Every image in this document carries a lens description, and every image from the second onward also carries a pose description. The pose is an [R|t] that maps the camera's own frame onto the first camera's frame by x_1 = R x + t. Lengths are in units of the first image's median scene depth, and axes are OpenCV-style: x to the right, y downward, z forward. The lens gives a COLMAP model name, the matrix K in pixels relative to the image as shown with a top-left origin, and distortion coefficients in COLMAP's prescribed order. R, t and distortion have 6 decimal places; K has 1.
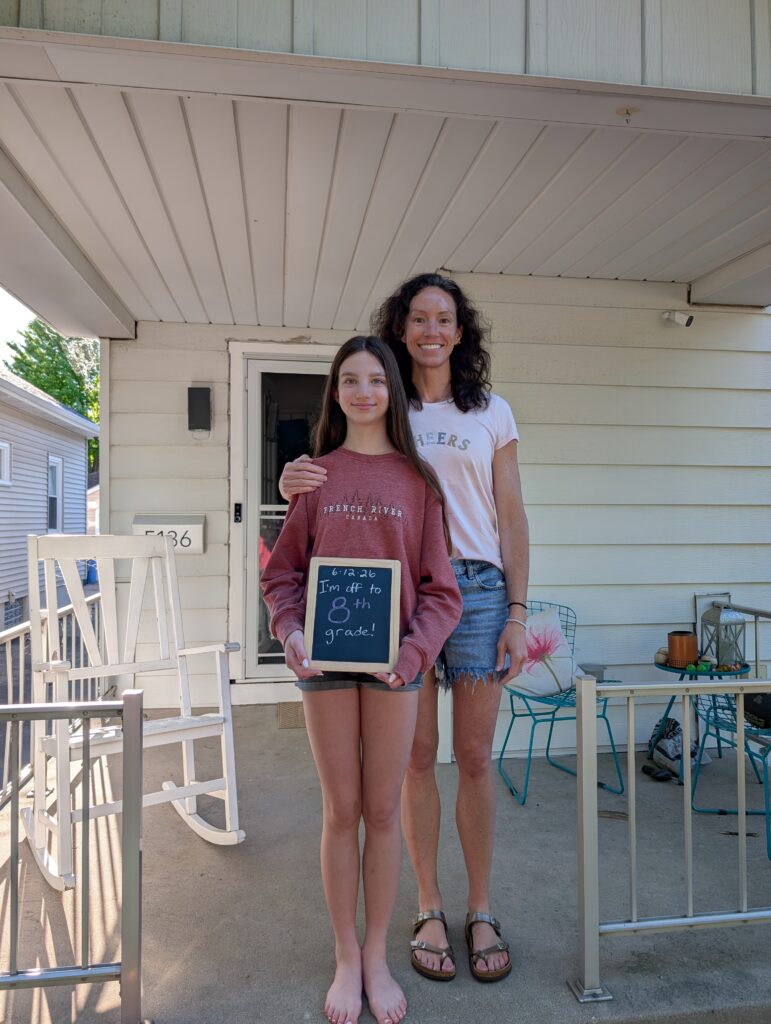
lens RADIAL K [[744.1, 0, 390.7], [0, 744.1, 504.9], [0, 0, 1]] dist [0.015863, -0.014630]
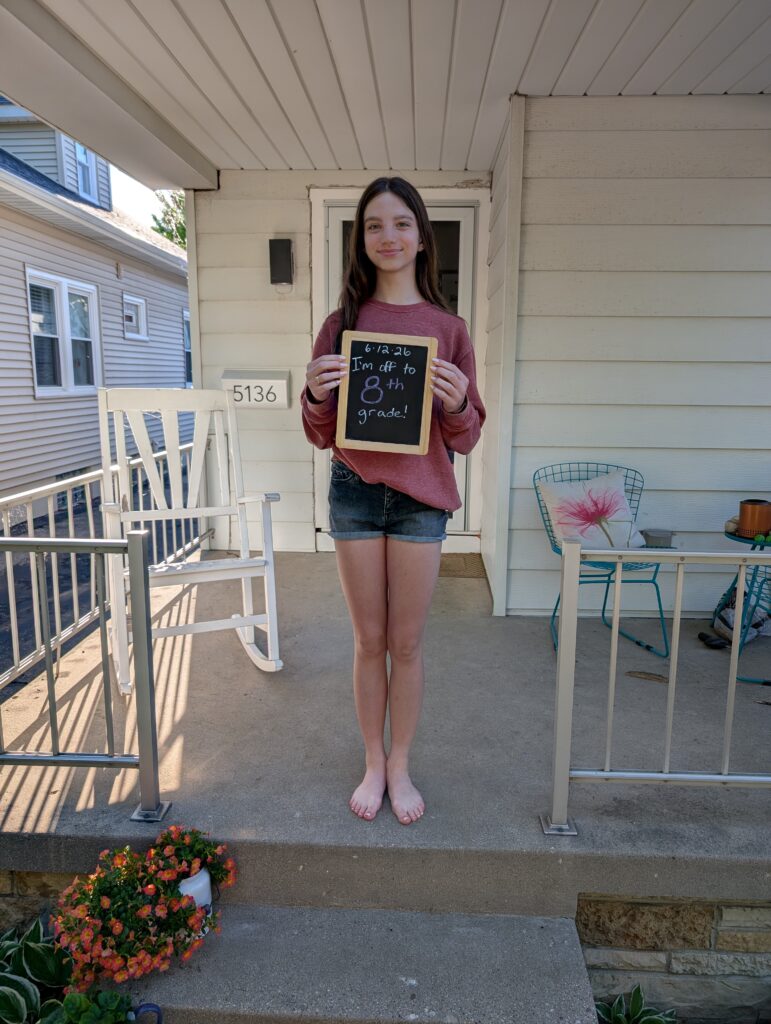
lens RADIAL K [[744.1, 0, 390.4], [0, 744.1, 508.1], [0, 0, 1]] dist [0.015863, -0.014630]
pose [[0.981579, 0.041729, -0.186442, 0.115412], [-0.004761, 0.980896, 0.194476, -0.000322], [0.190996, -0.190006, 0.963026, 0.007649]]
